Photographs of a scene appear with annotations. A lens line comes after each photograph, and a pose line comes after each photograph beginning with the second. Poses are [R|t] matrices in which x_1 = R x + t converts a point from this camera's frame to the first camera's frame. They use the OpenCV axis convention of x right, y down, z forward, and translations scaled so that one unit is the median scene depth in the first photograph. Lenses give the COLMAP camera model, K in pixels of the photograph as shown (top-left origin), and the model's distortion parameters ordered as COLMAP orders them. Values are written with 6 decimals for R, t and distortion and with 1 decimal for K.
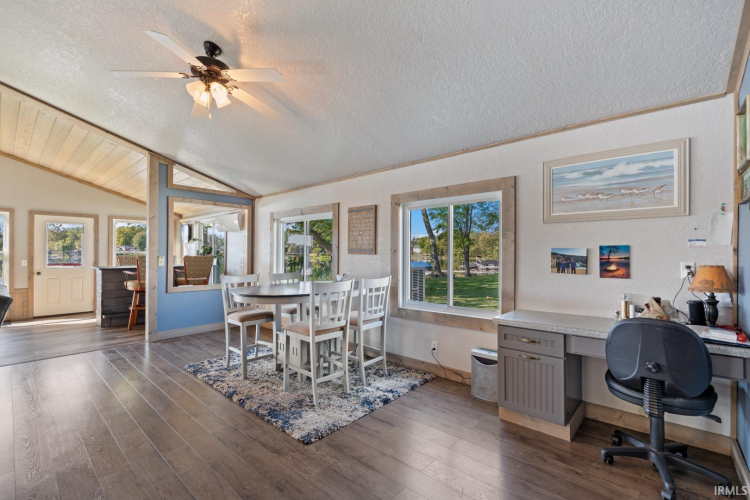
lens RADIAL K [[333.1, 0, 376.6], [0, 333.1, 255.6], [0, 0, 1]] dist [-0.010711, -0.000275]
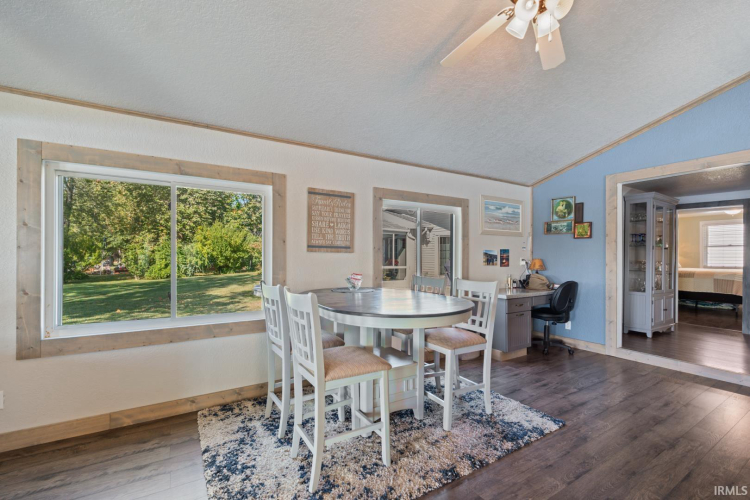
lens RADIAL K [[333.1, 0, 376.6], [0, 333.1, 255.6], [0, 0, 1]] dist [-0.010711, -0.000275]
pose [[0.285058, -0.006930, 0.958485, -1.204378], [-0.009255, 0.999907, 0.009982, -0.006553], [-0.958466, -0.011716, 0.284967, 1.068195]]
